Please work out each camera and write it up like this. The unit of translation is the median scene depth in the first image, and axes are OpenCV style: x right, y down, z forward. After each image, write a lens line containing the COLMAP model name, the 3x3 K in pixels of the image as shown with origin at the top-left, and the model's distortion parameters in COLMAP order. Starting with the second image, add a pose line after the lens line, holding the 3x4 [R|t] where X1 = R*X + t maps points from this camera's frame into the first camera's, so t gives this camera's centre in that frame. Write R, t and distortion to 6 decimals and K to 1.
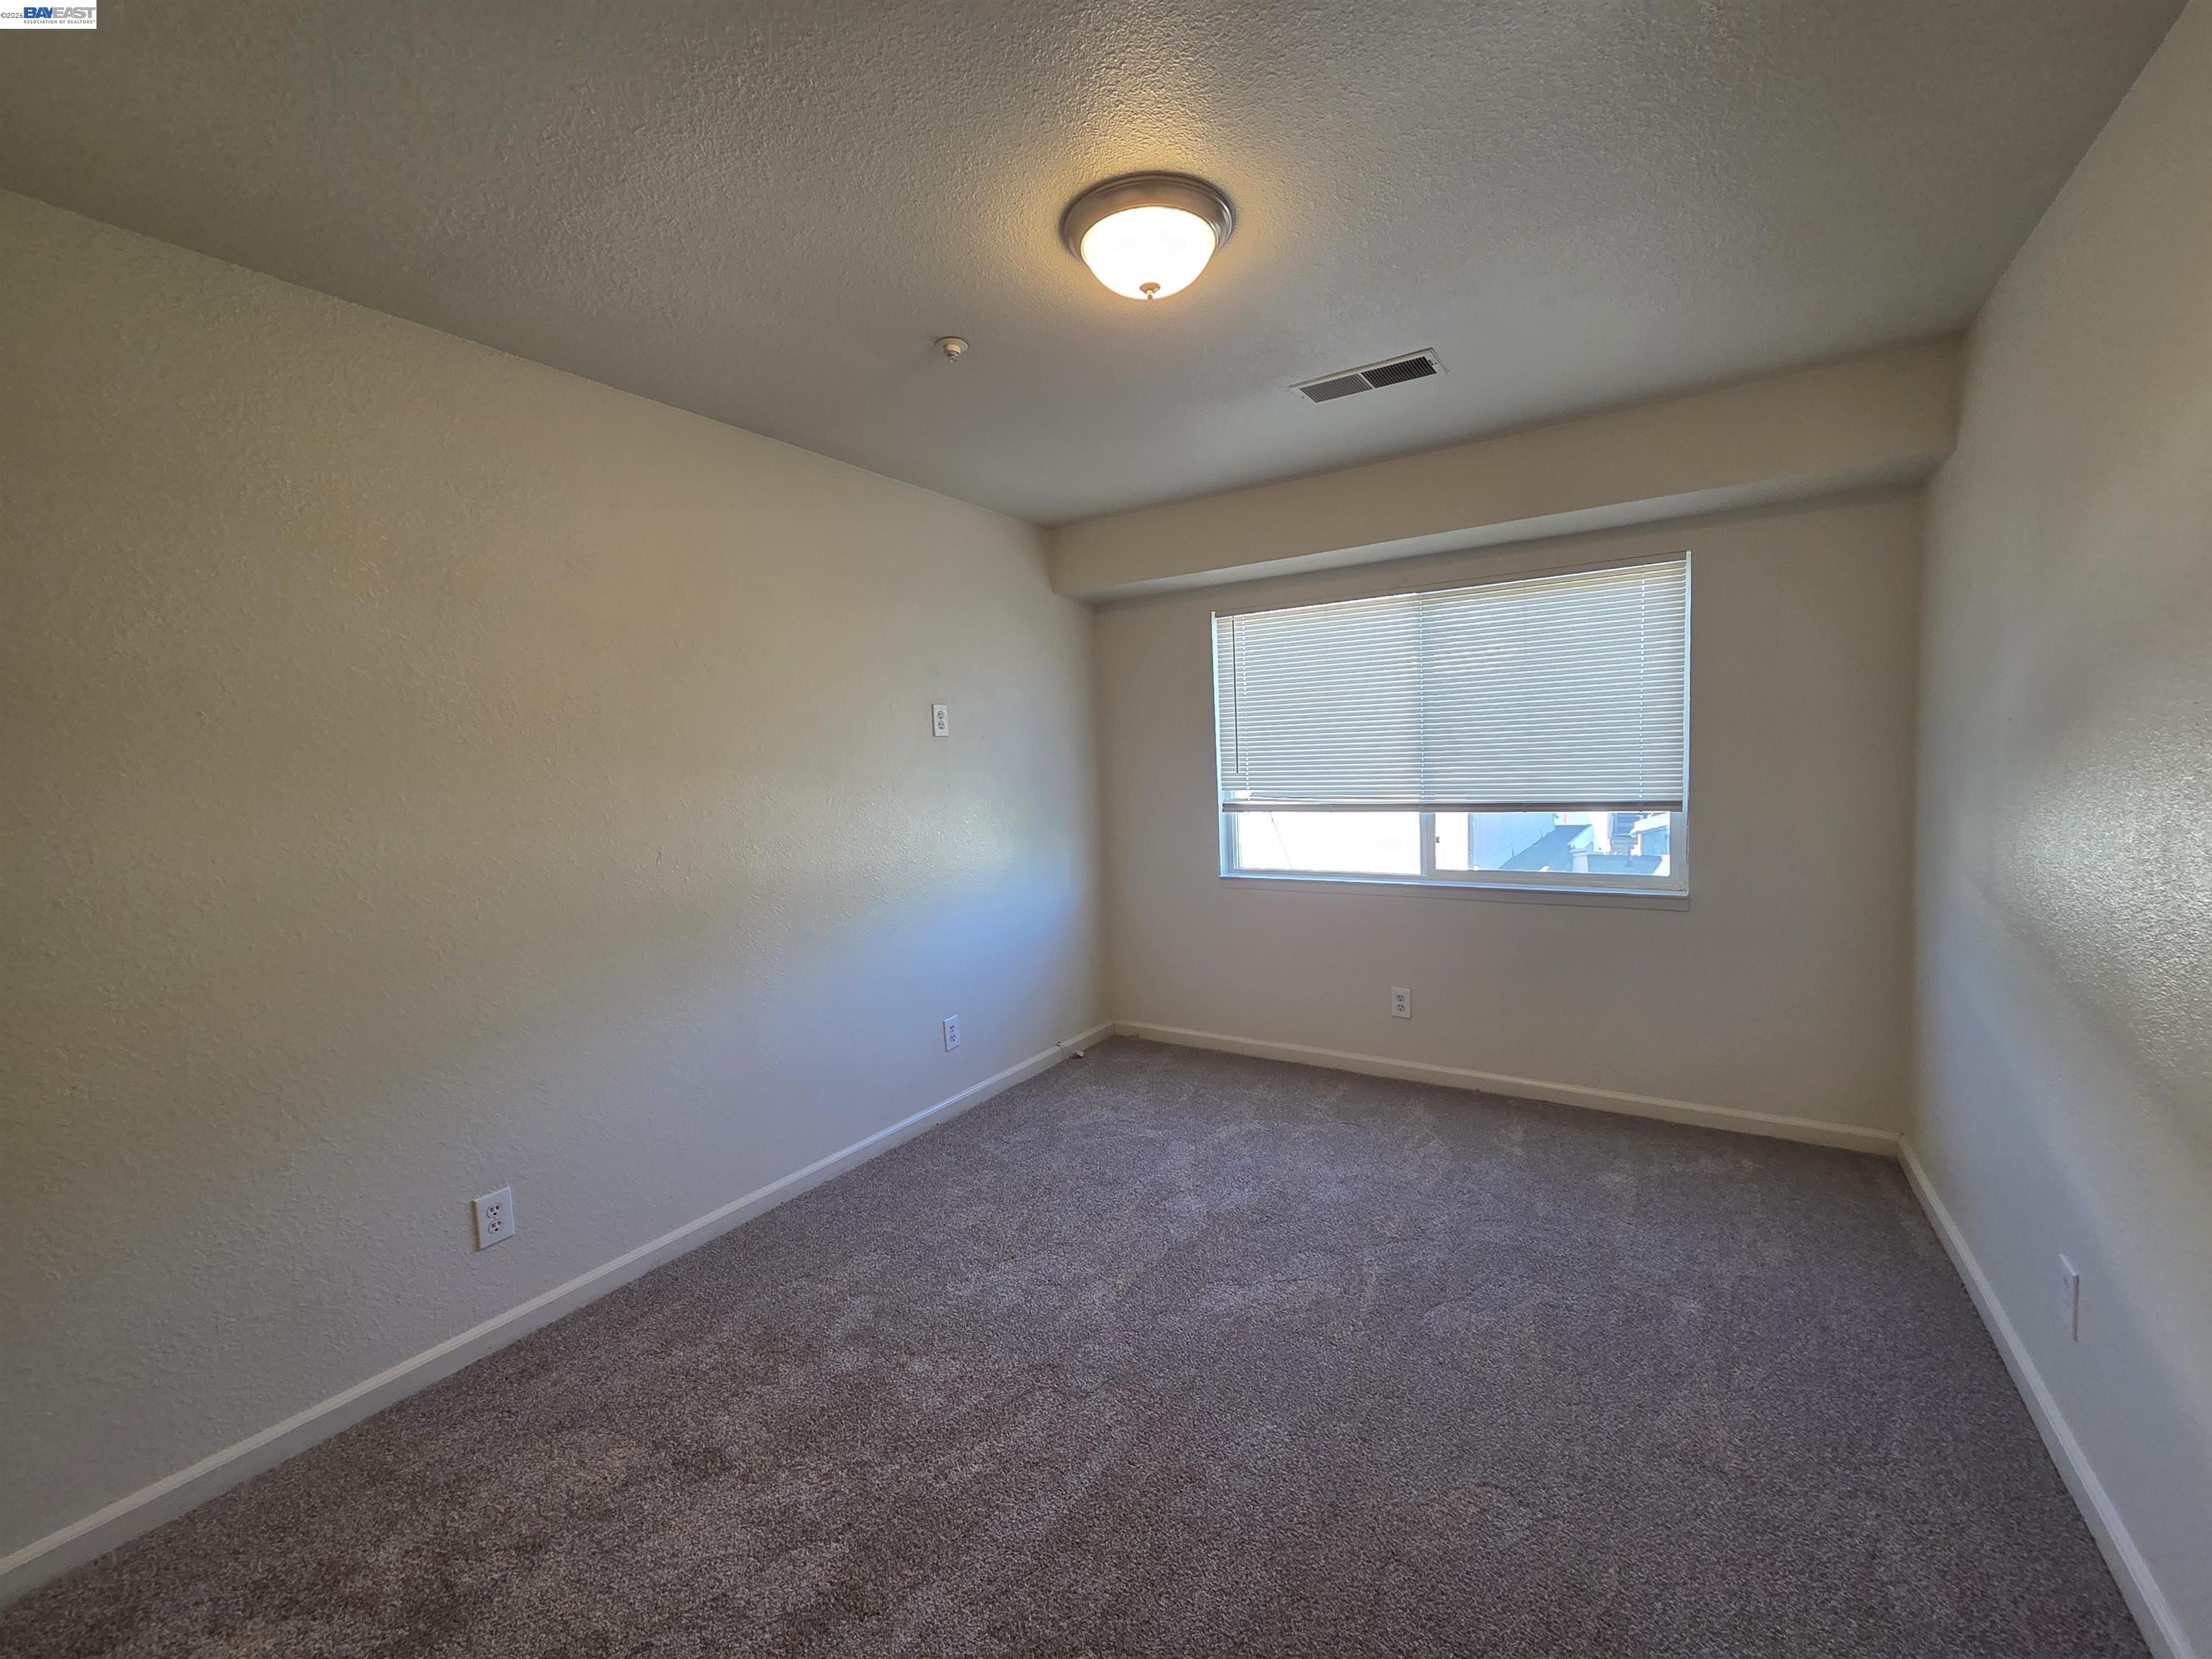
lens RADIAL K [[896.1, 0, 1063.1], [0, 896.1, 843.4], [0, 0, 1]] dist [0.041236, -0.020375]
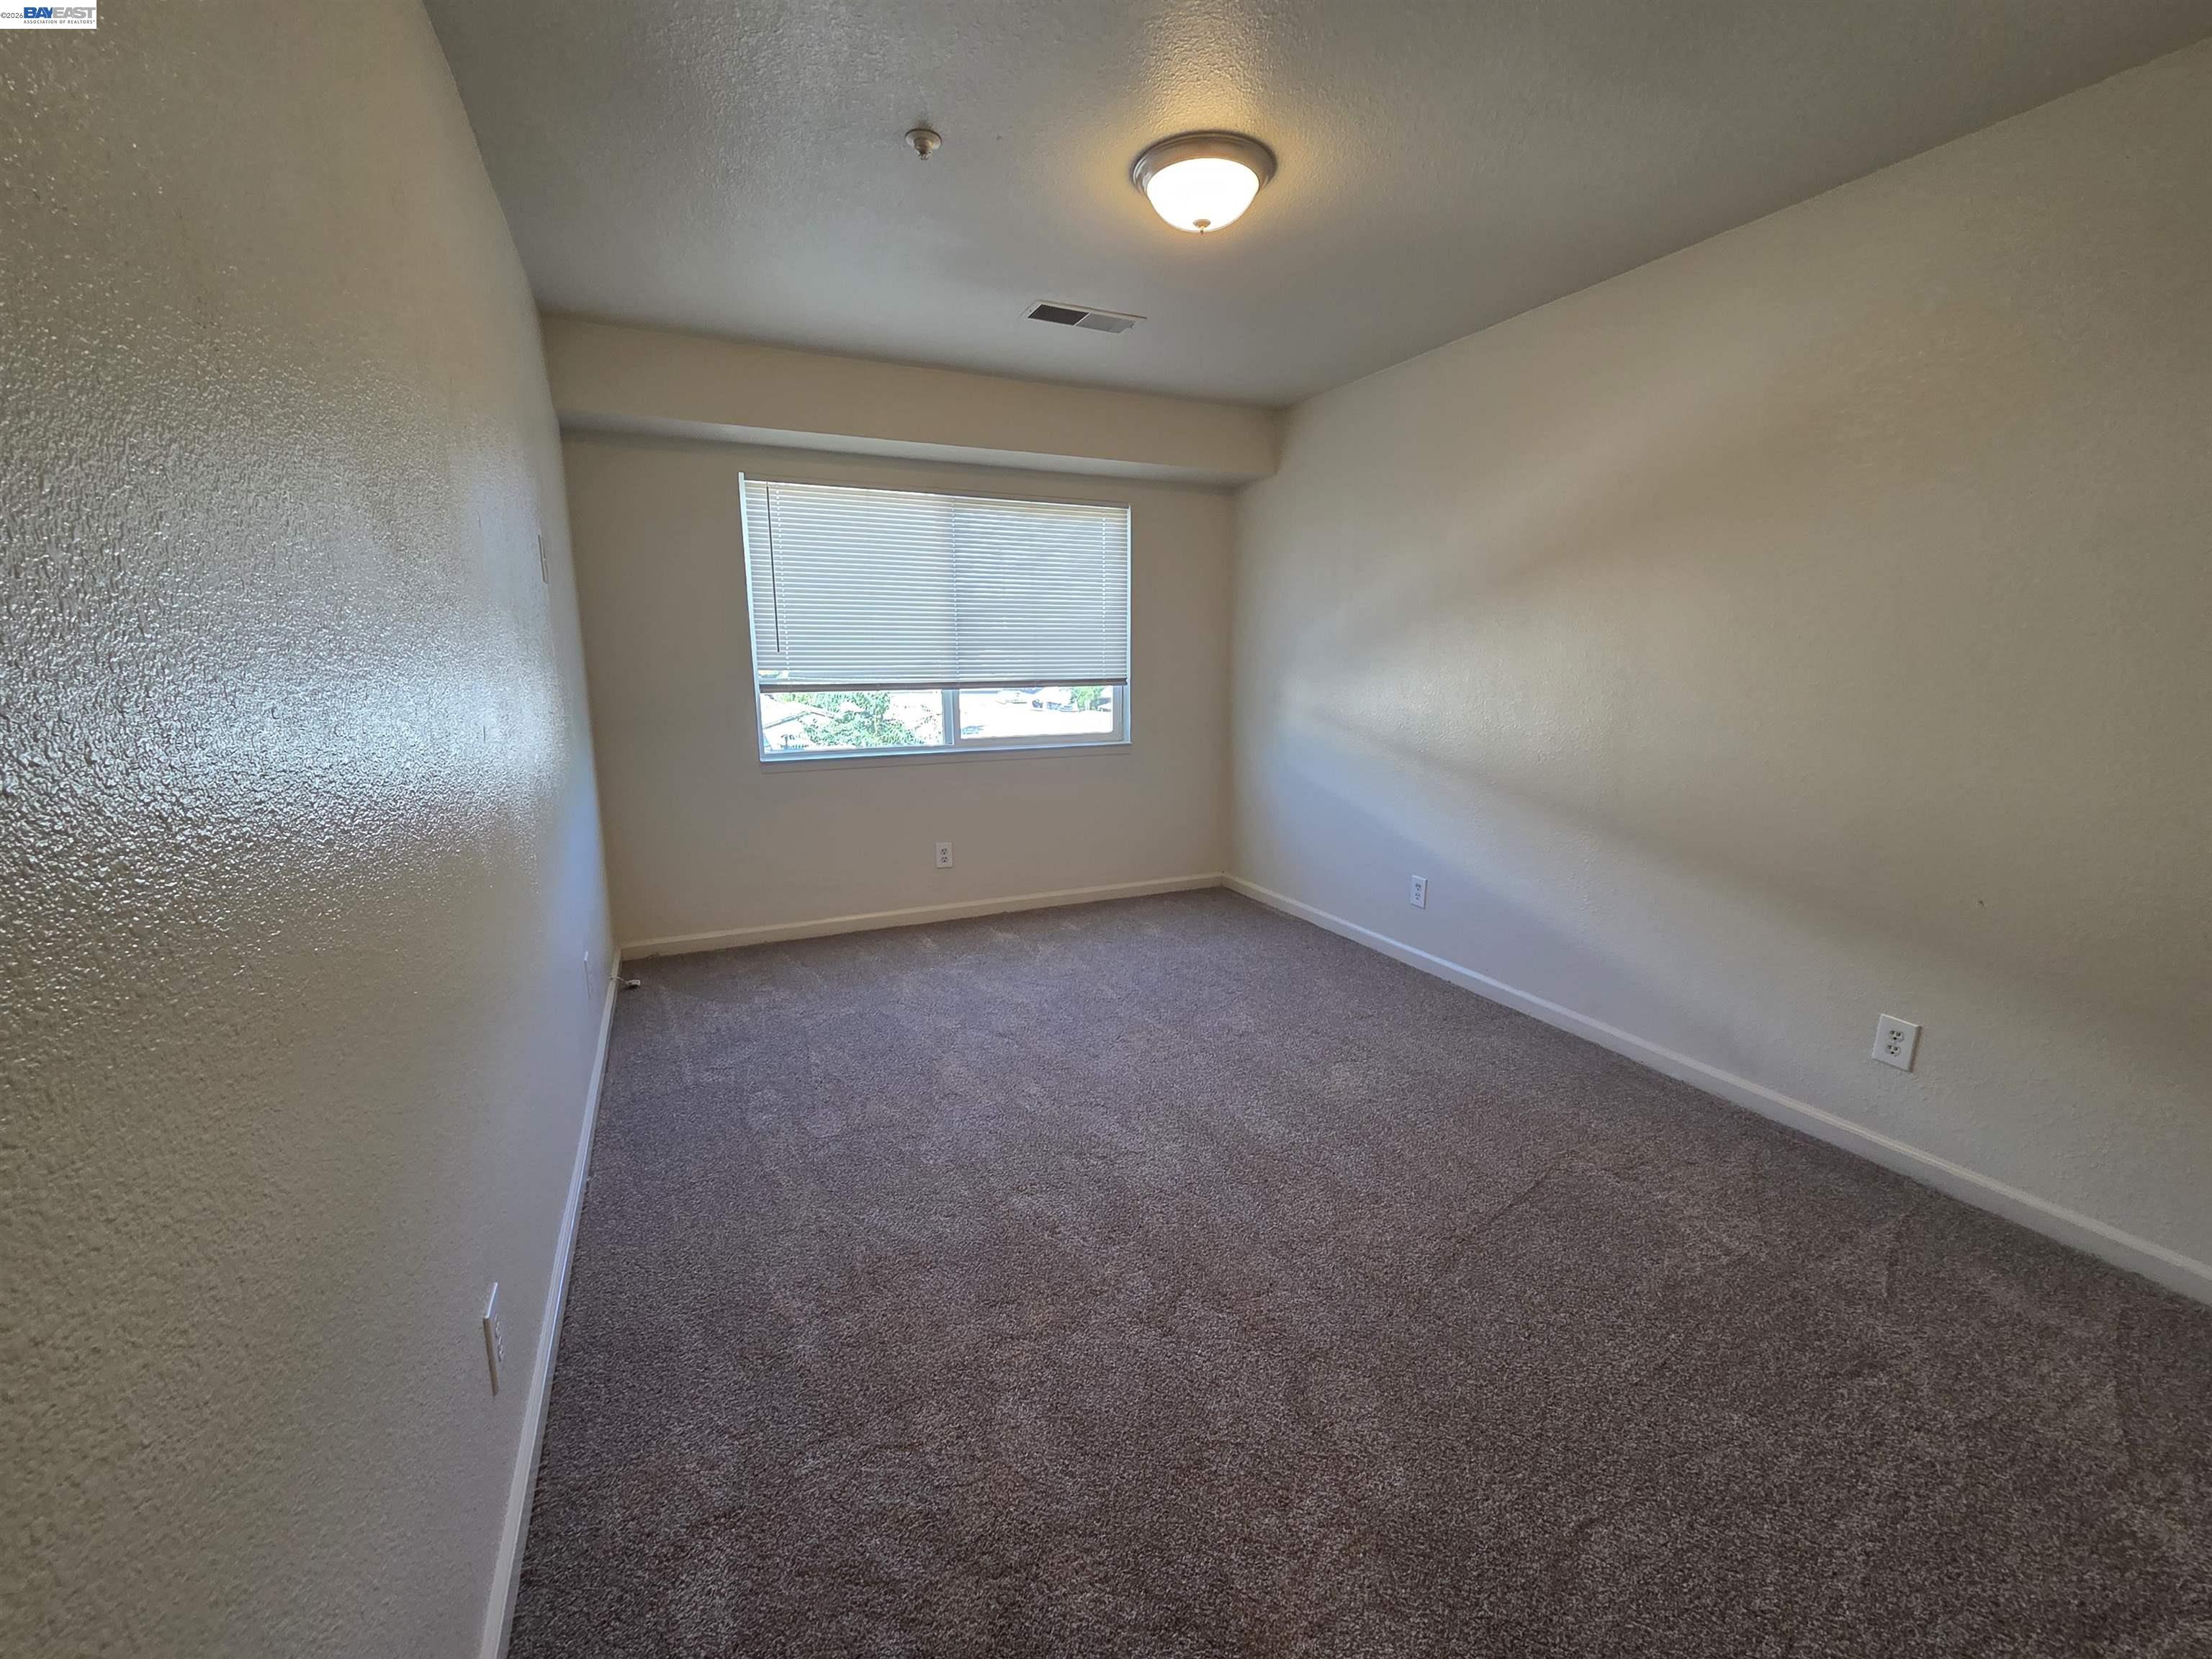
lens RADIAL K [[900.9, 0, 1109.2], [0, 900.9, 830.9], [0, 0, 1]] dist [0.001672, 0.000555]
pose [[0.545259, -0.129291, 0.828237, -0.482131], [0.055425, 0.991432, 0.118279, 0.020155], [-0.836433, -0.018588, 0.547753, 0.191076]]
